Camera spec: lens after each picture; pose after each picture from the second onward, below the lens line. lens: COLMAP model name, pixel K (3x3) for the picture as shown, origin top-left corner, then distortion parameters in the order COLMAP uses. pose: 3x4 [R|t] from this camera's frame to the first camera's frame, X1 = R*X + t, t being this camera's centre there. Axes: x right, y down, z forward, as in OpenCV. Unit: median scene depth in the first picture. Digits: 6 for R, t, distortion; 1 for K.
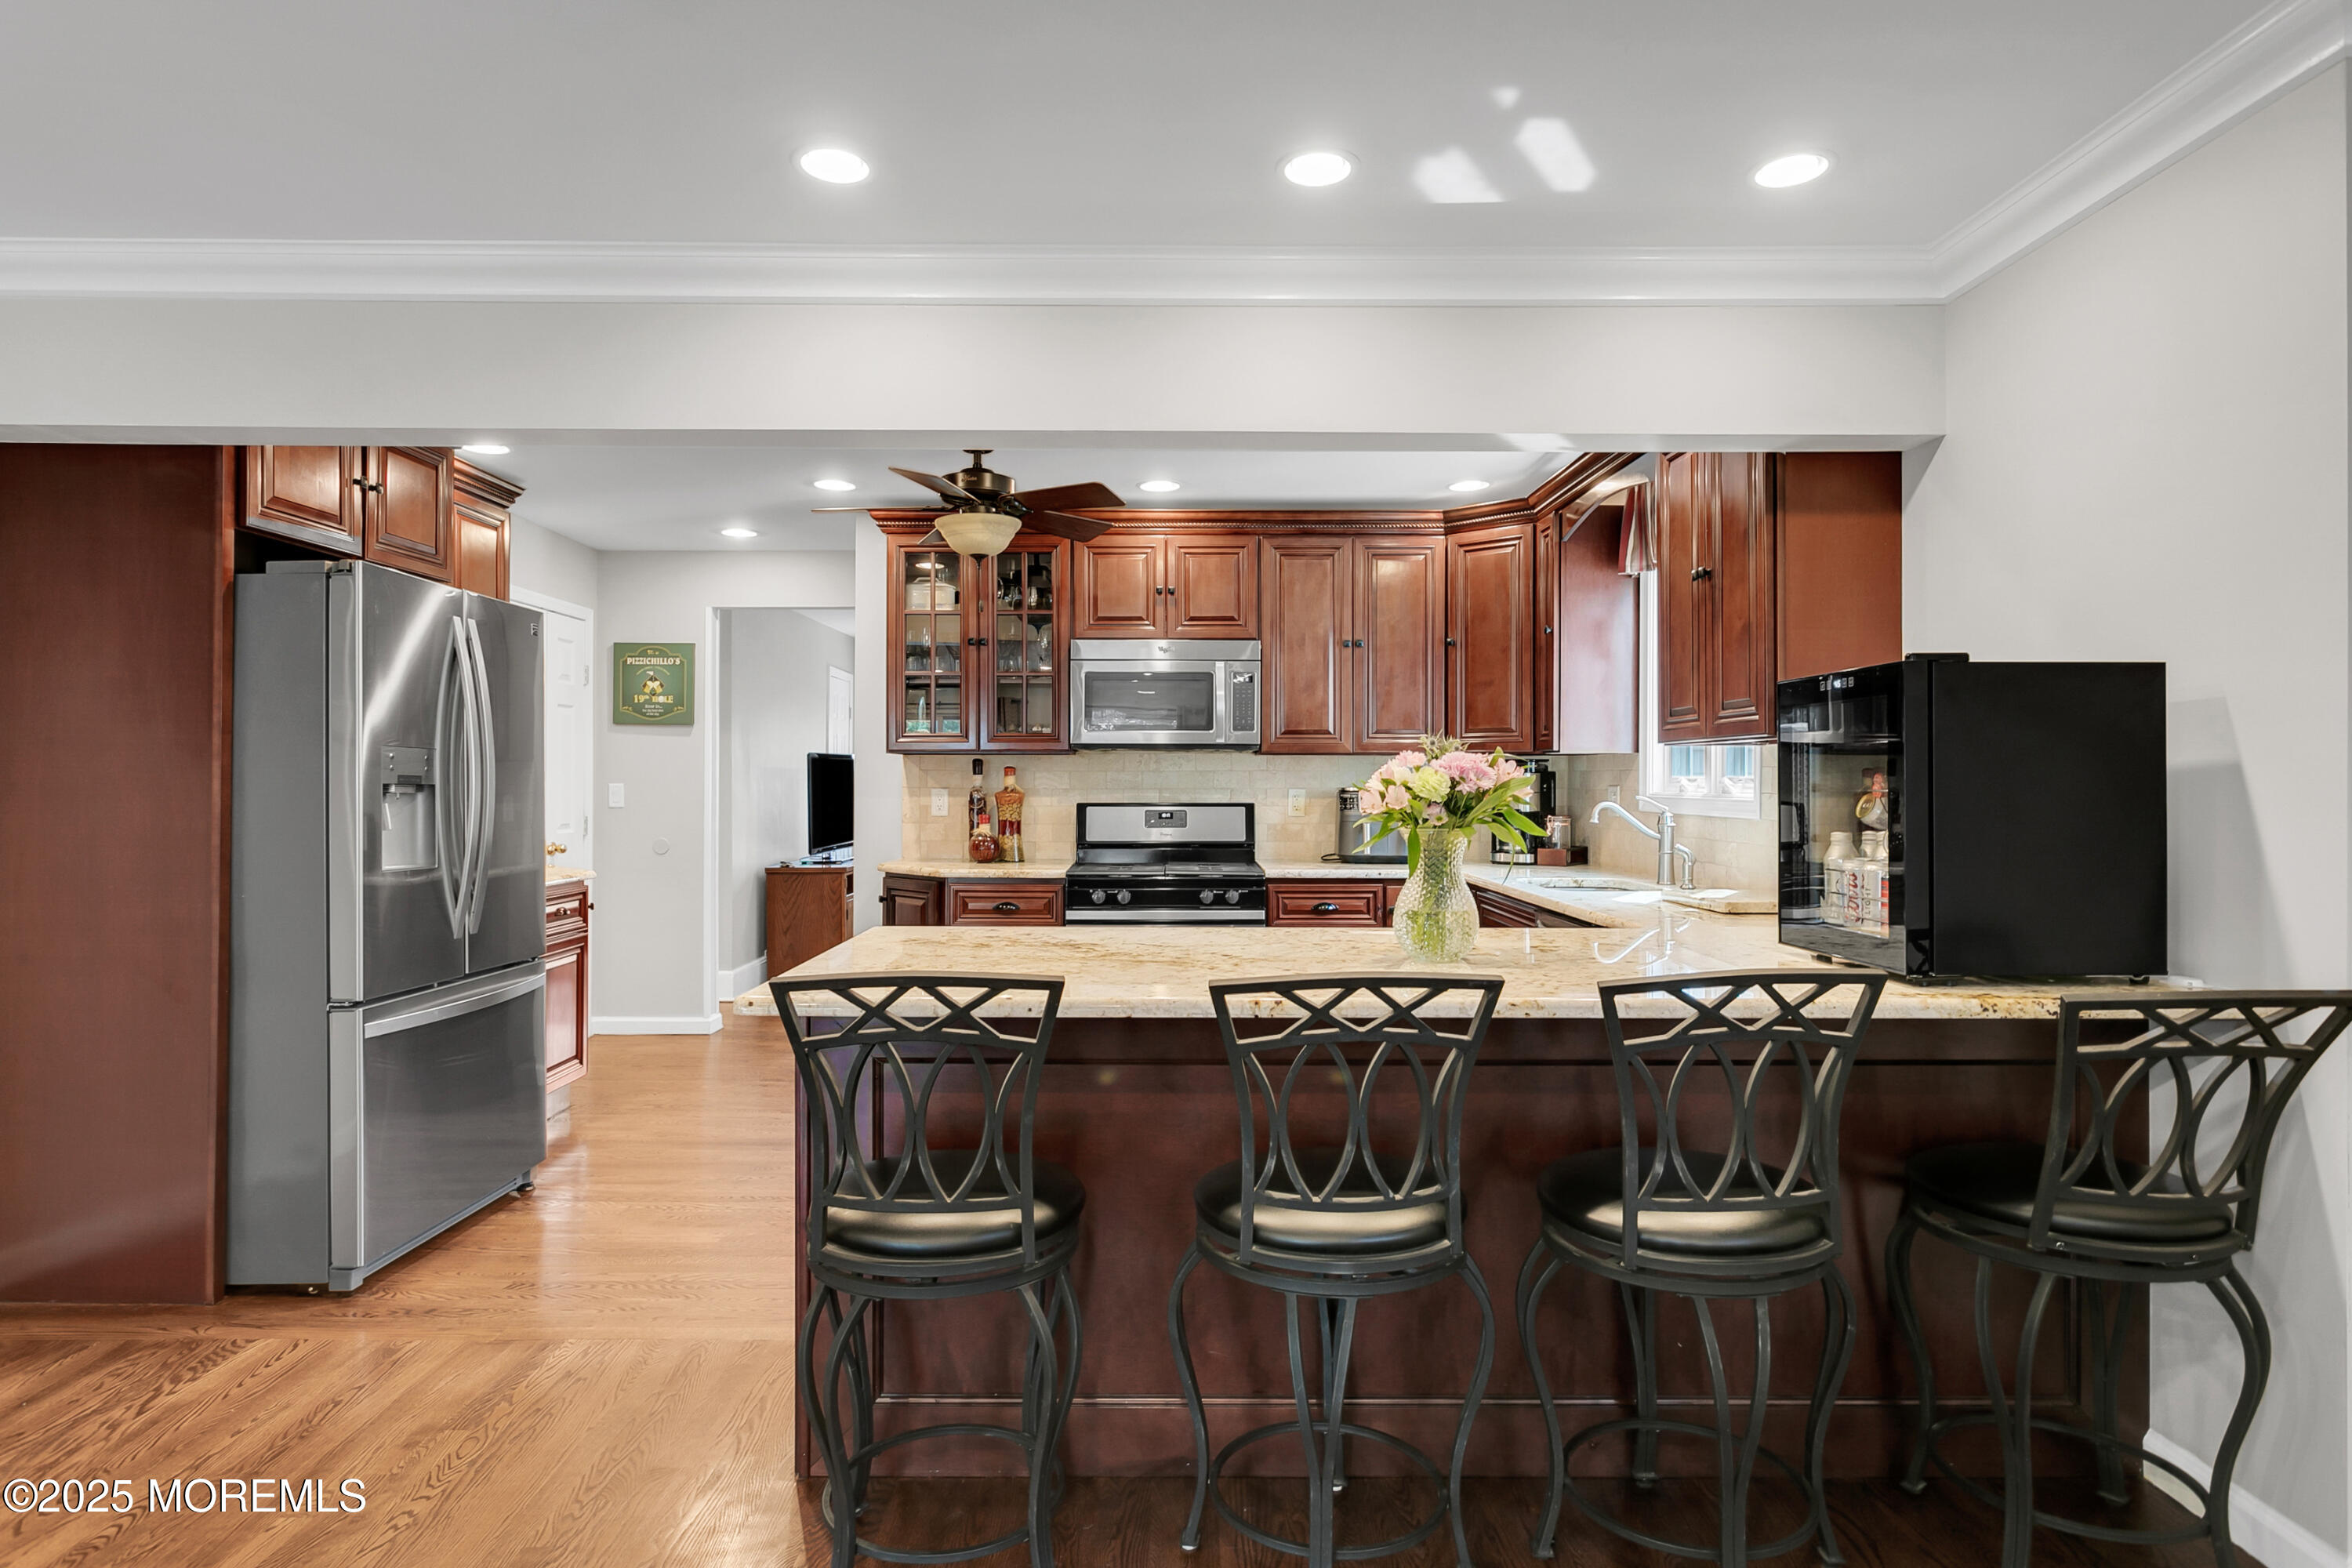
lens RADIAL K [[1269.1, 0, 1177.2], [0, 1269.1, 774.2], [0, 0, 1]] dist [-0.002287, 0.000153]
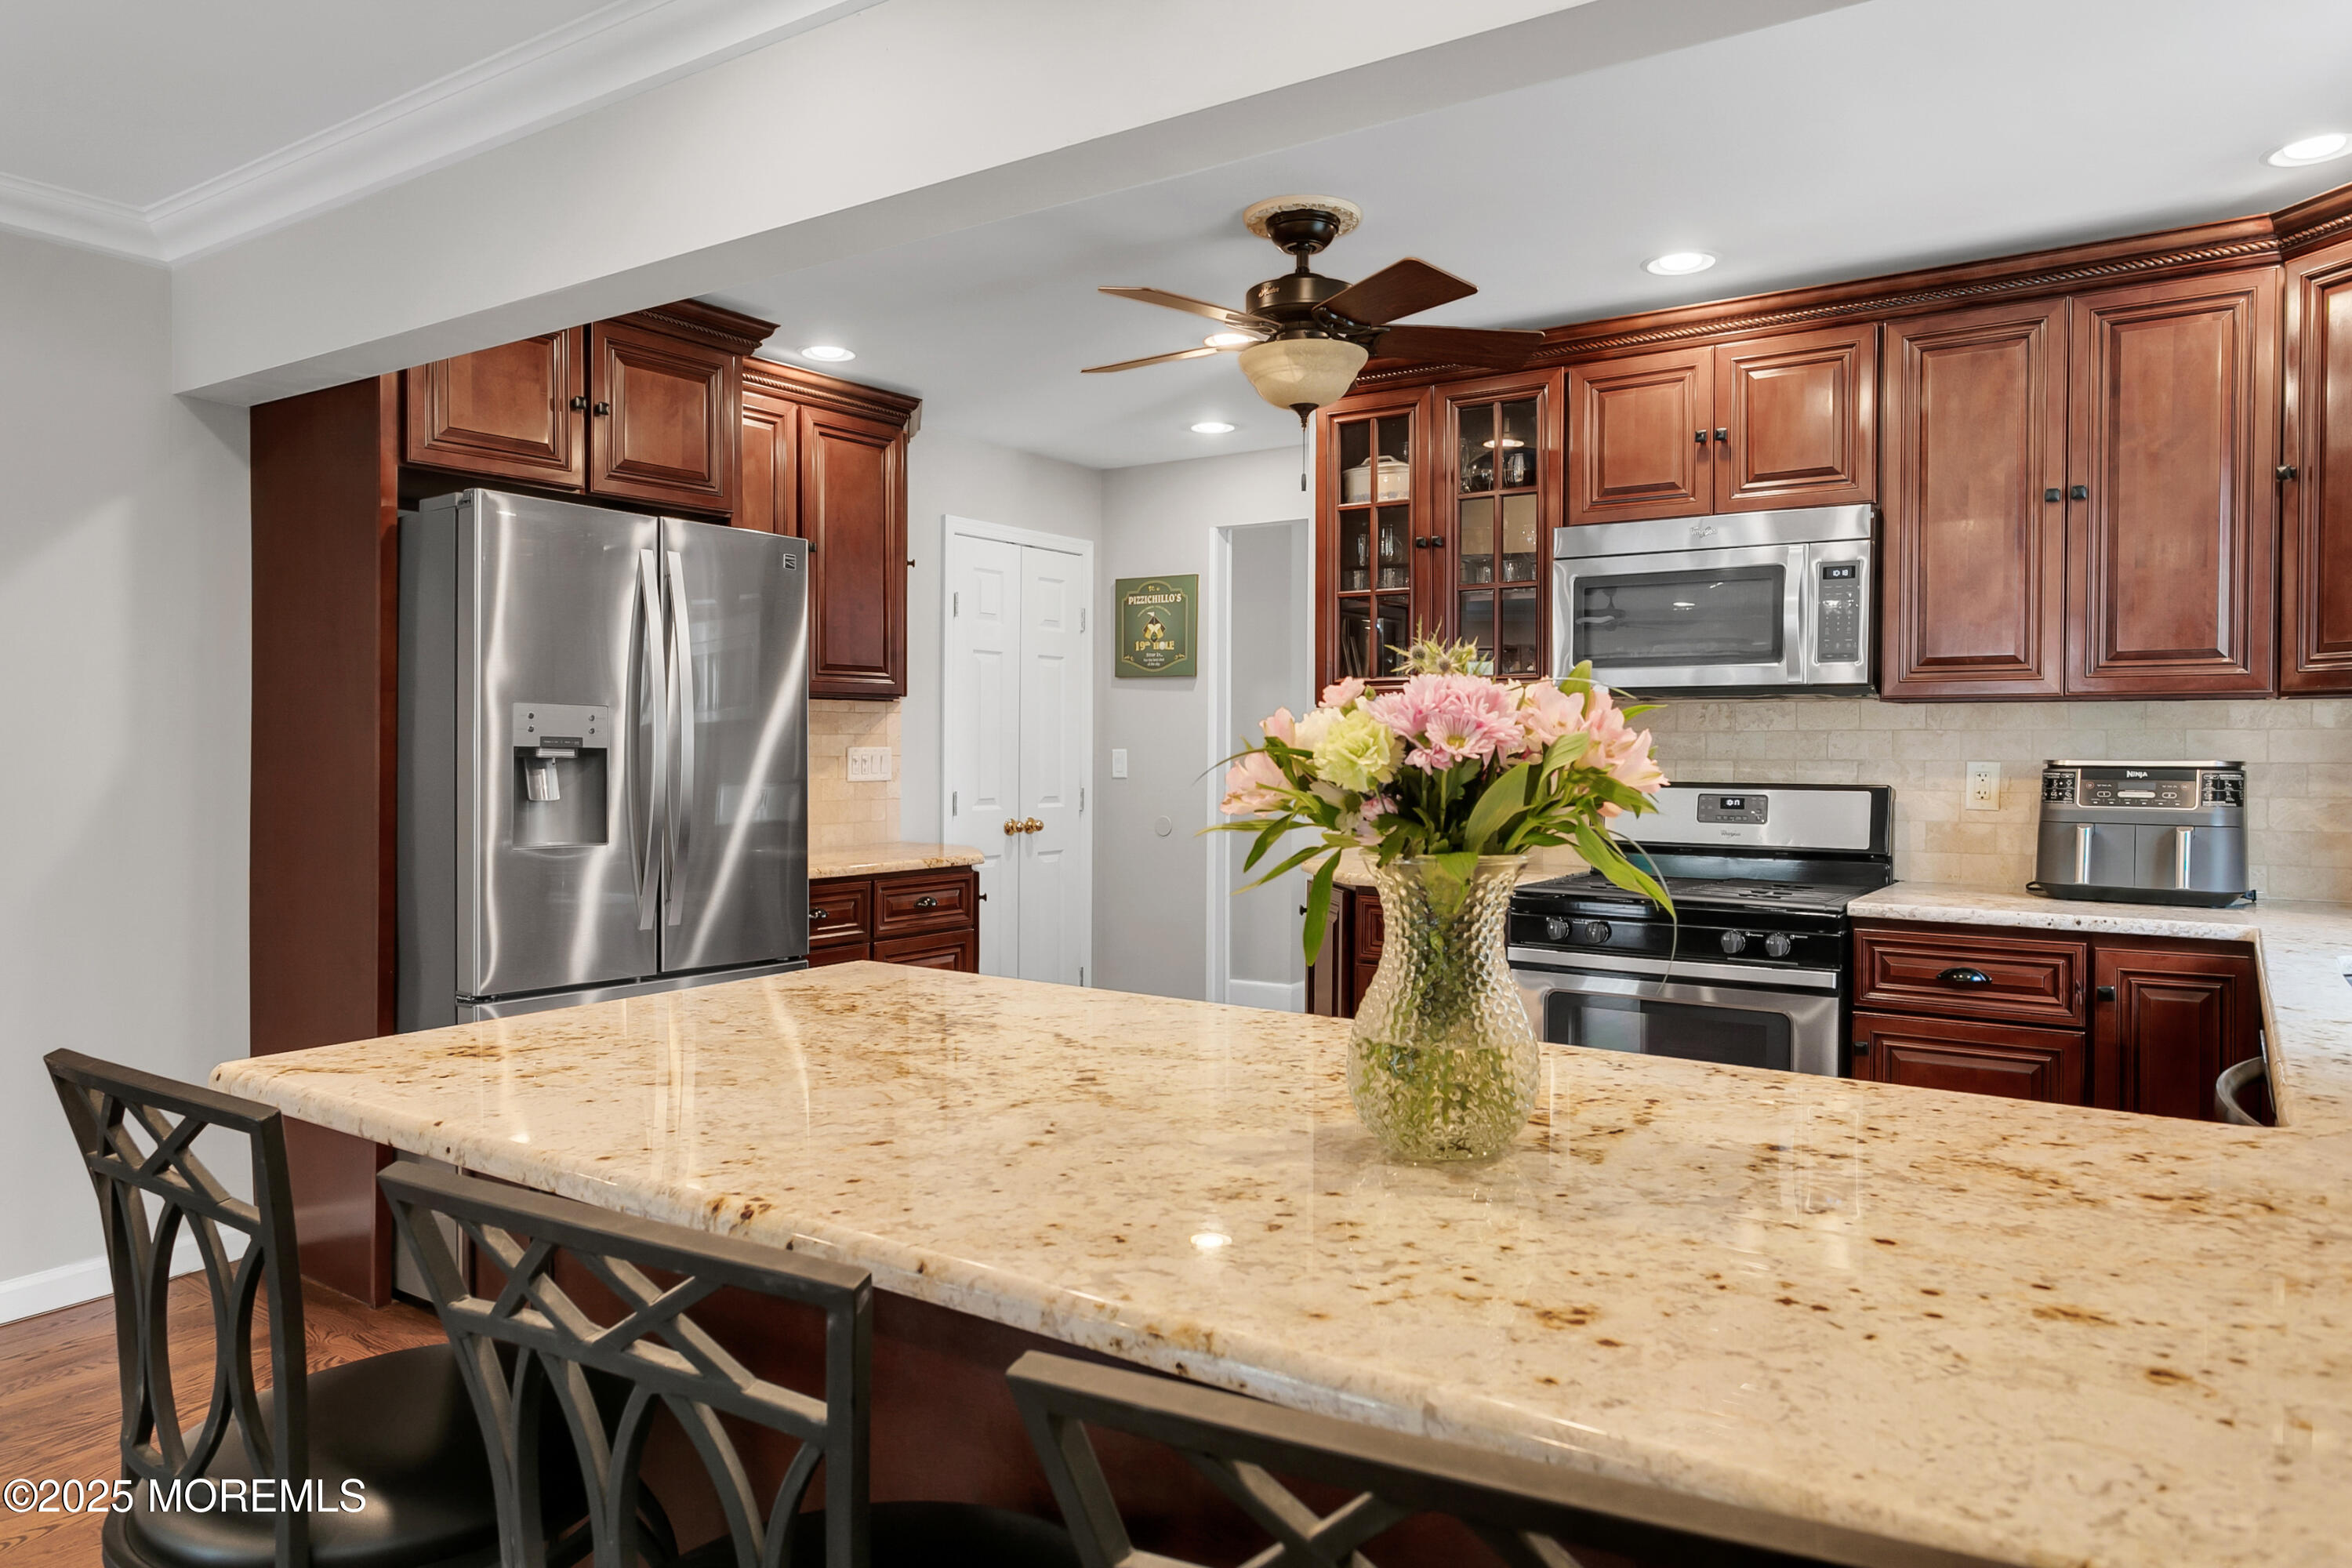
lens RADIAL K [[1537.0, 0, 1190.6], [0, 1537.0, 775.1], [0, 0, 1]] dist [0.004009, 0.003875]
pose [[0.818636, 0.012742, -0.574172, 0.211083], [0.000081, 0.999751, 0.022301, 0.002226], [0.574313, -0.018303, 0.818431, 0.244532]]
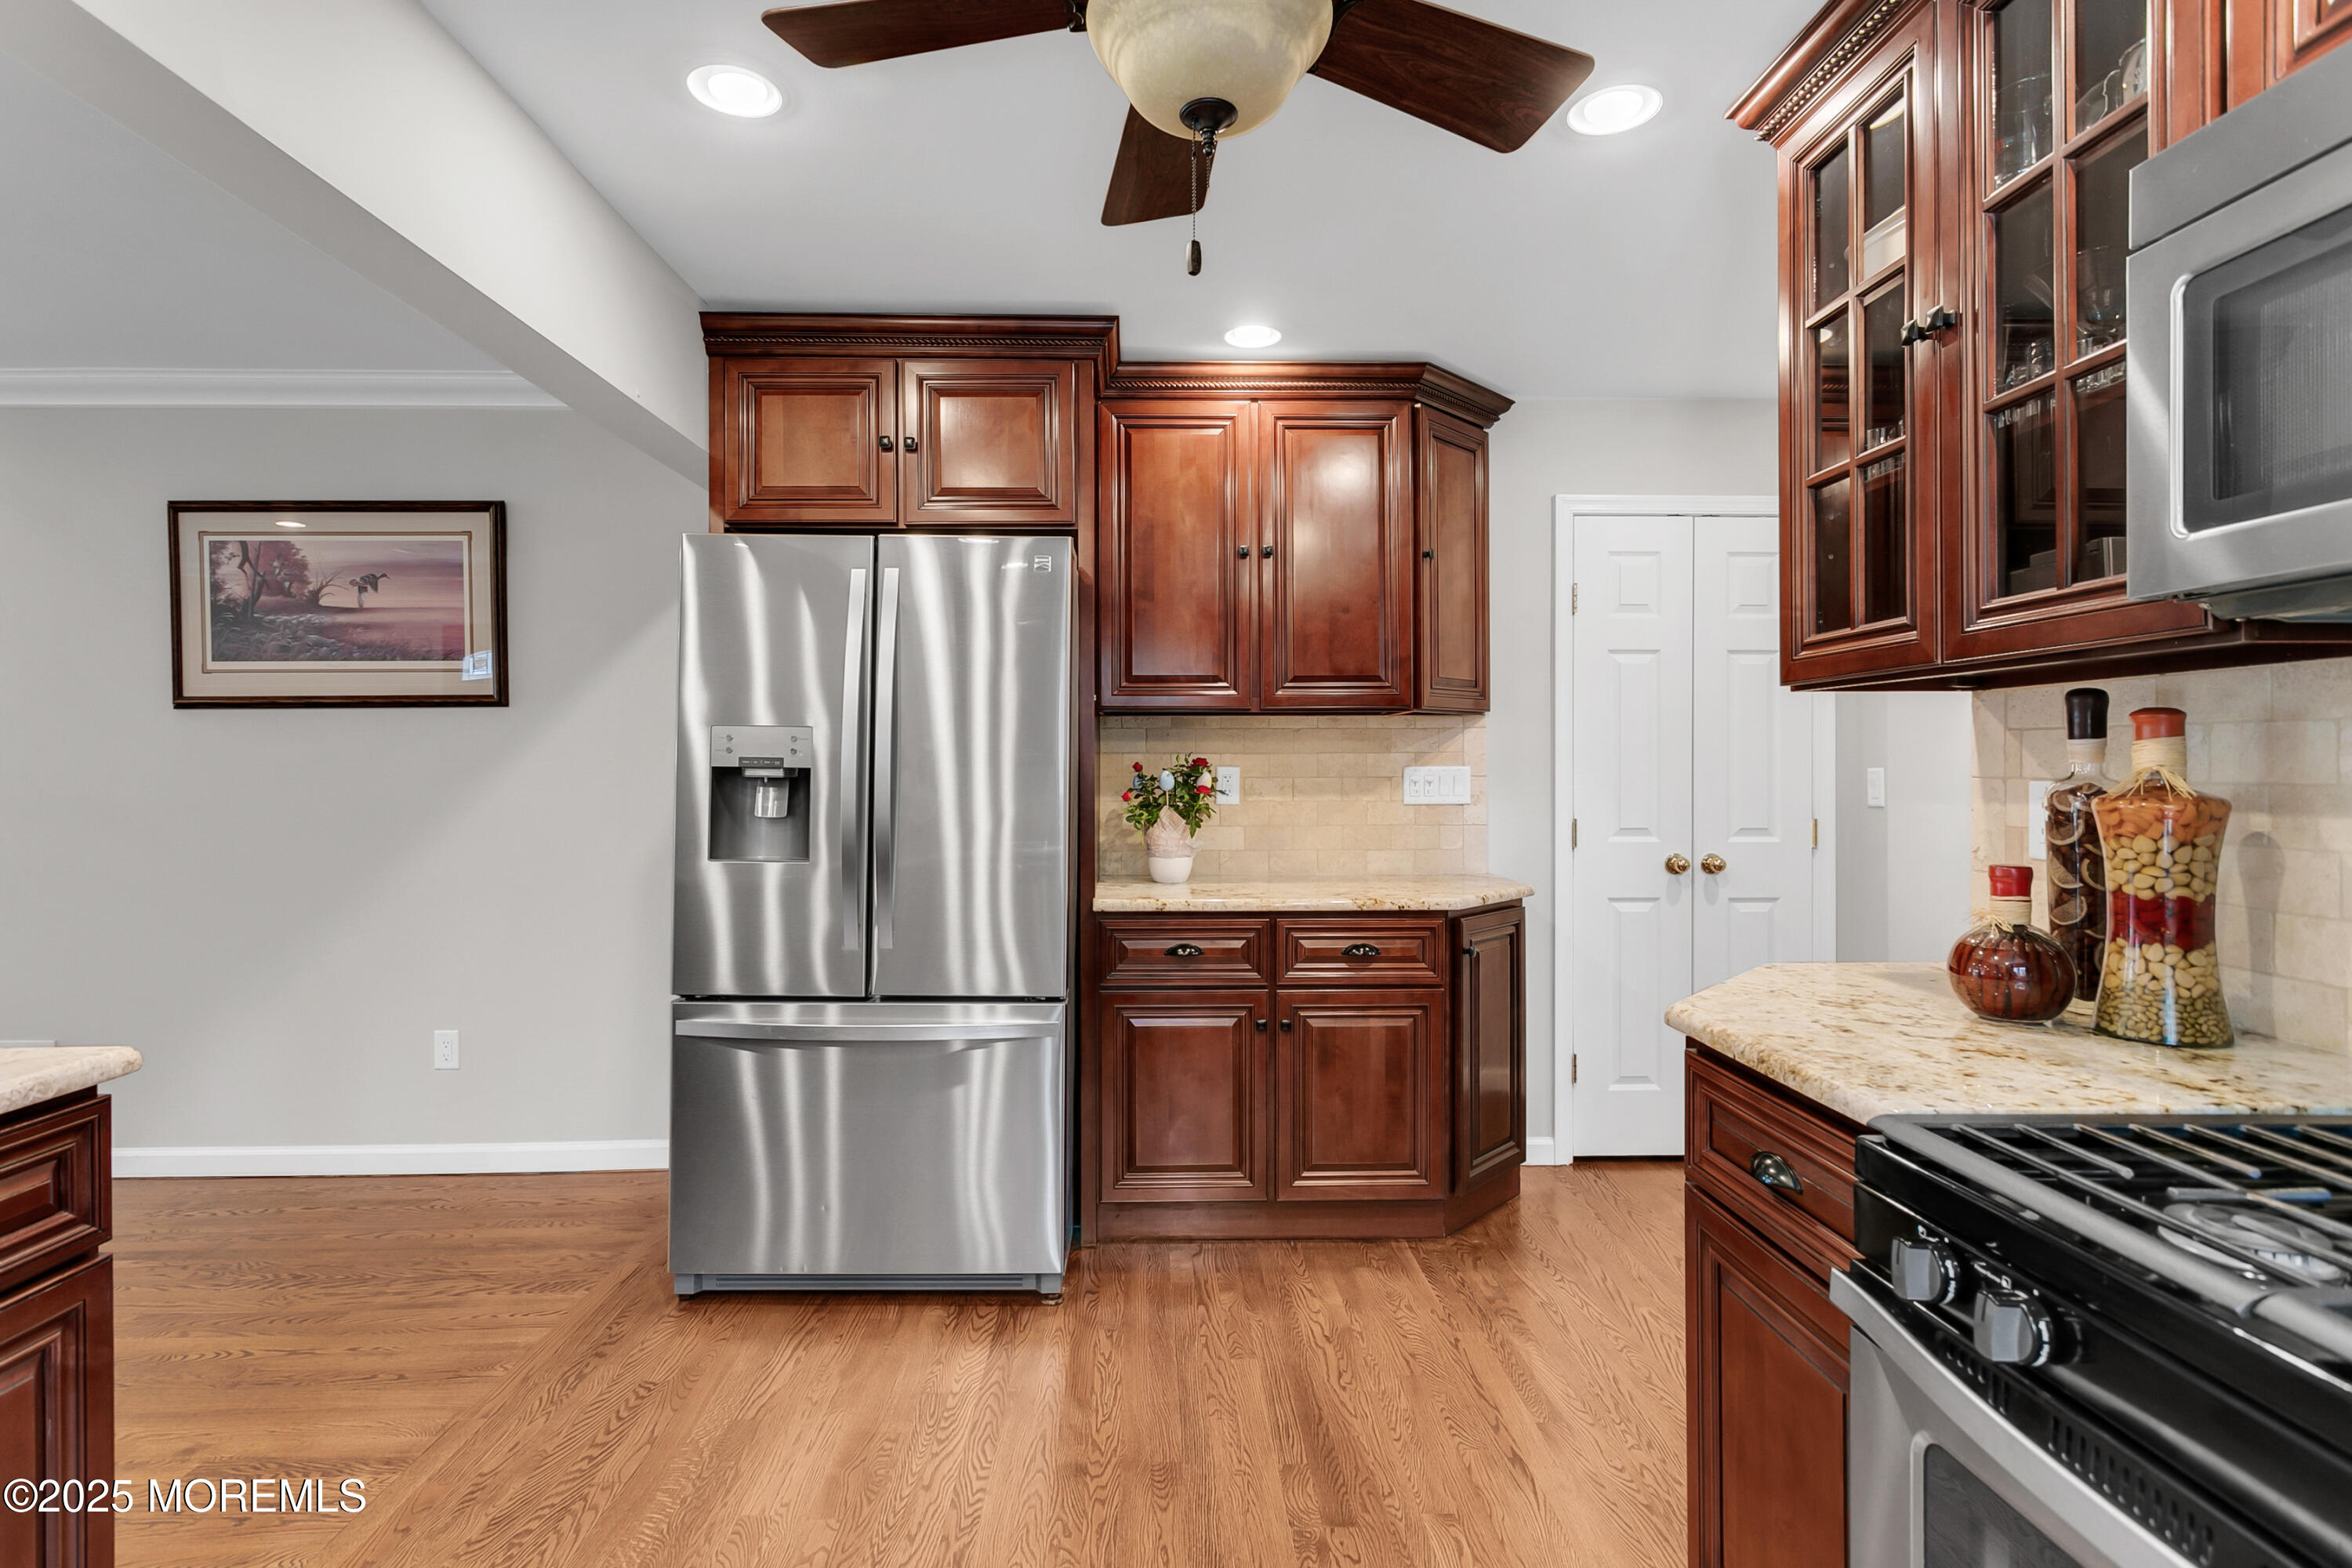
lens RADIAL K [[1118.3, 0, 1176.0], [0, 1118.3, 784.0], [0, 0, 1]] dist [-0.001082, 0.001230]
pose [[0.018829, 0.012590, -0.999743, 0.115395], [0.006130, 0.999900, 0.012708, 0.007238], [0.999804, -0.006367, 0.018750, 0.798472]]
